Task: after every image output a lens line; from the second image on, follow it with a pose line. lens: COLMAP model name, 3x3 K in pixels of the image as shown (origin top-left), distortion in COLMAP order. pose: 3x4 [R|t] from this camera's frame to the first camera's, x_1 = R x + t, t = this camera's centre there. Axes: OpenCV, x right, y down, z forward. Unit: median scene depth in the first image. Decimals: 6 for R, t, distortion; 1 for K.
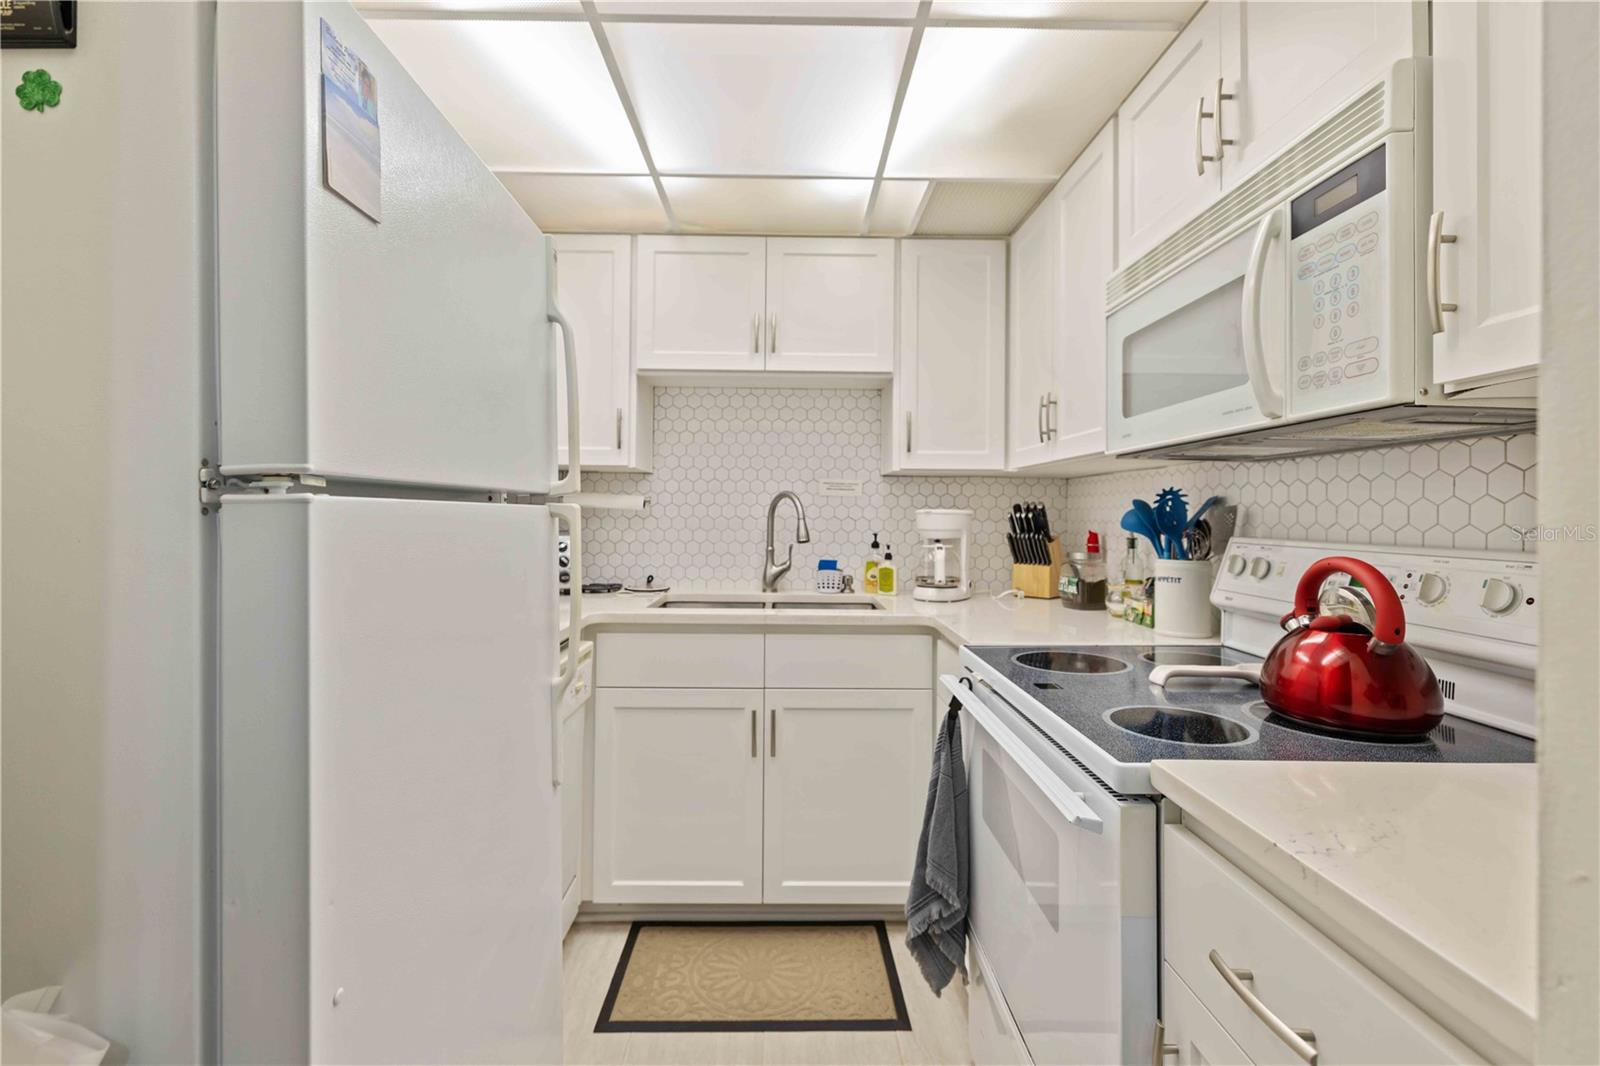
lens RADIAL K [[690.1, 0, 804.9], [0, 690.1, 506.8], [0, 0, 1]] dist [0.002850, 0.000726]
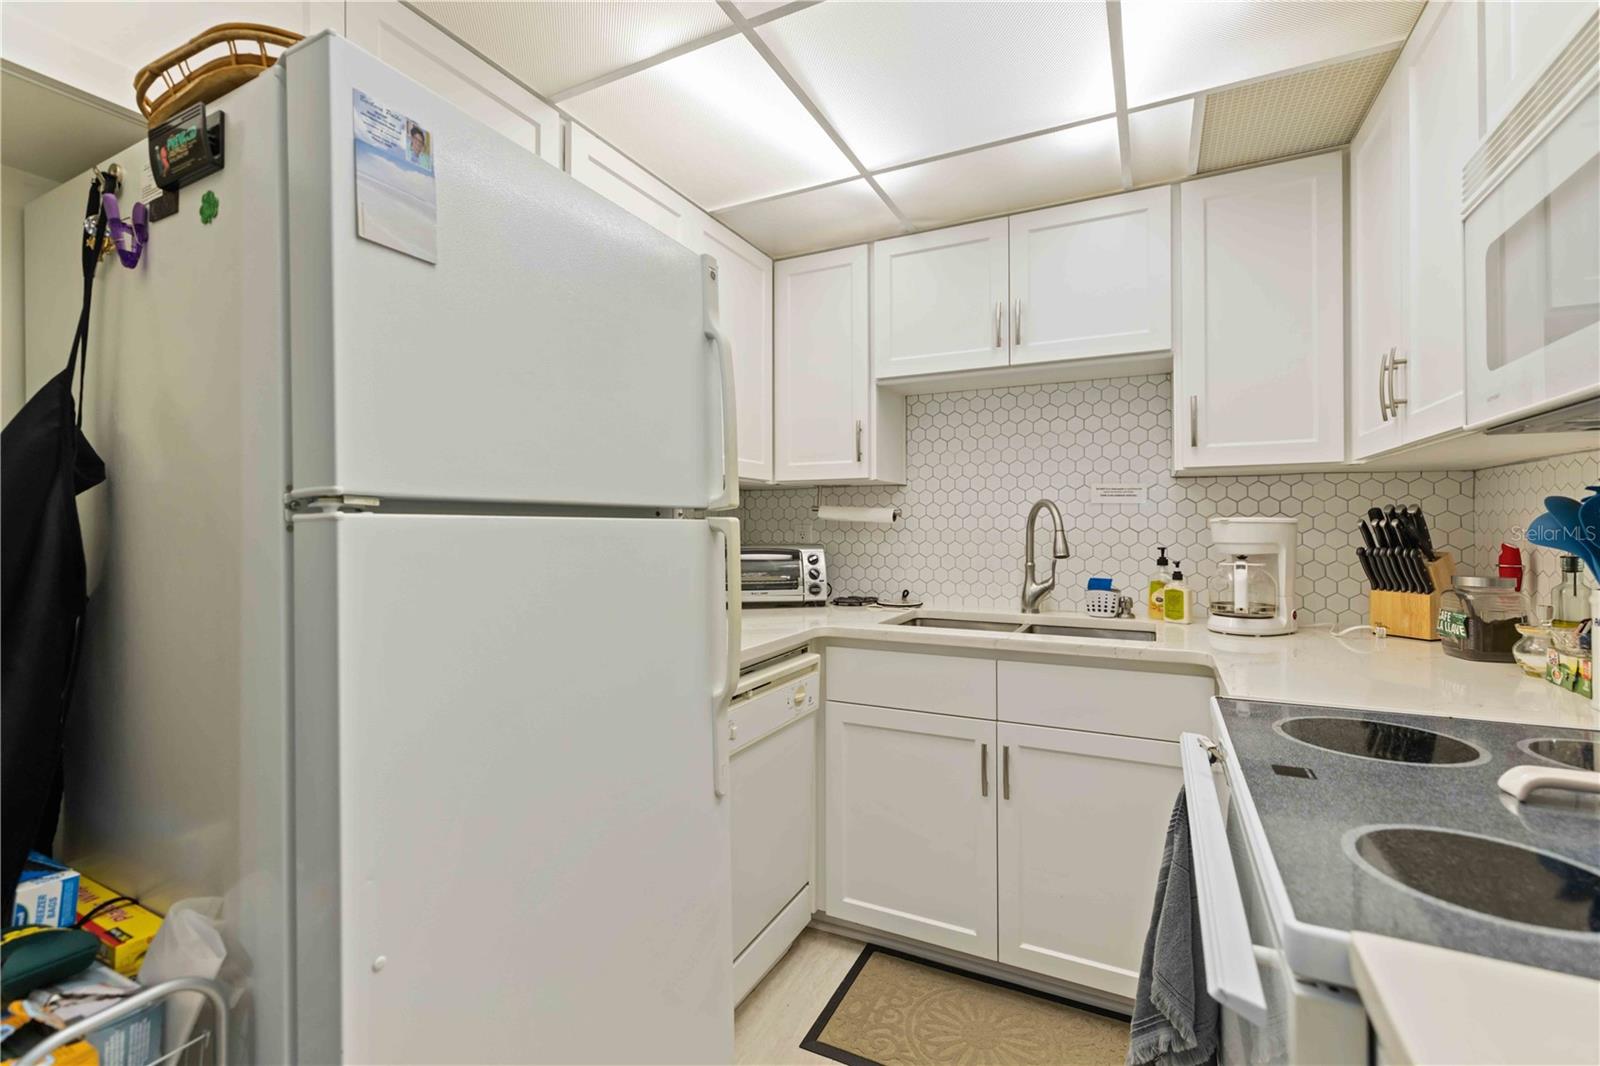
lens RADIAL K [[690.1, 0, 819.8], [0, 690.1, 522.0], [0, 0, 1]] dist [0.002850, 0.000726]
pose [[0.891786, -0.013523, -0.452256, 0.169926], [0.015075, 0.999886, -0.000172, 0.002925], [0.452207, -0.006664, 0.891888, 0.120262]]
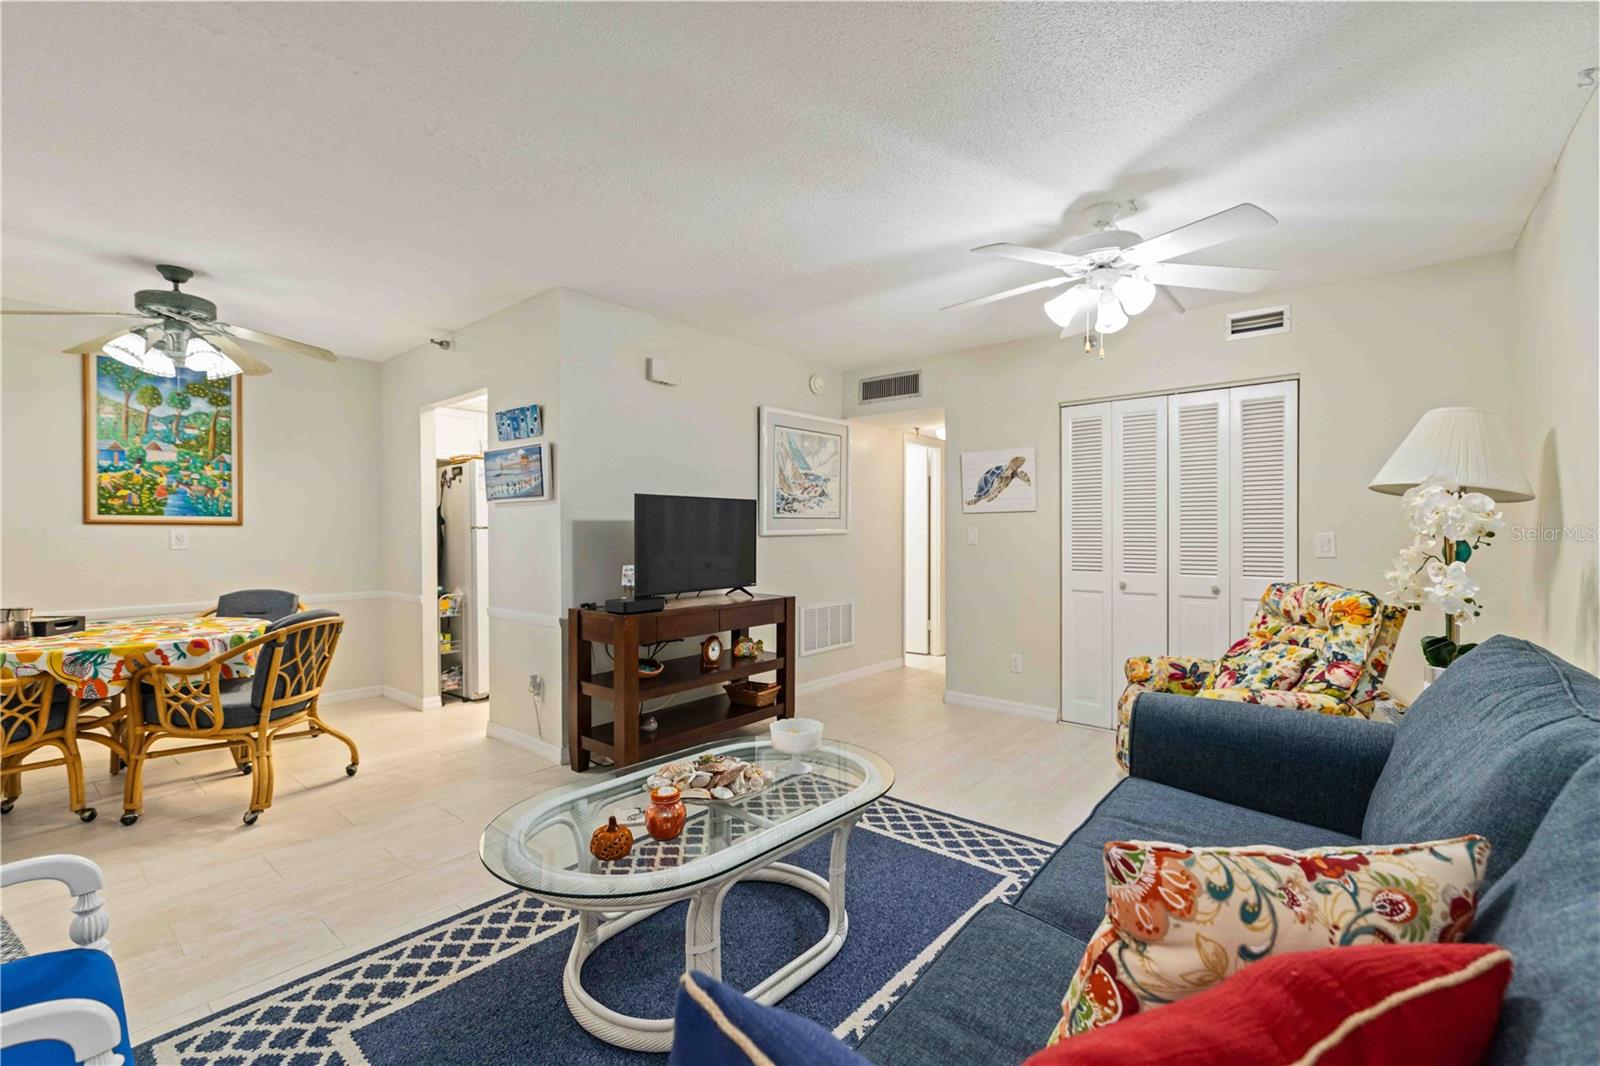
lens RADIAL K [[690.1, 0, 807.2], [0, 690.1, 532.4], [0, 0, 1]] dist [0.002850, 0.000726]
pose [[0.755571, -0.009636, -0.654996, 2.482442], [0.017012, 0.999843, 0.004915, 0.013923], [0.654846, -0.014857, 0.755616, -0.842519]]
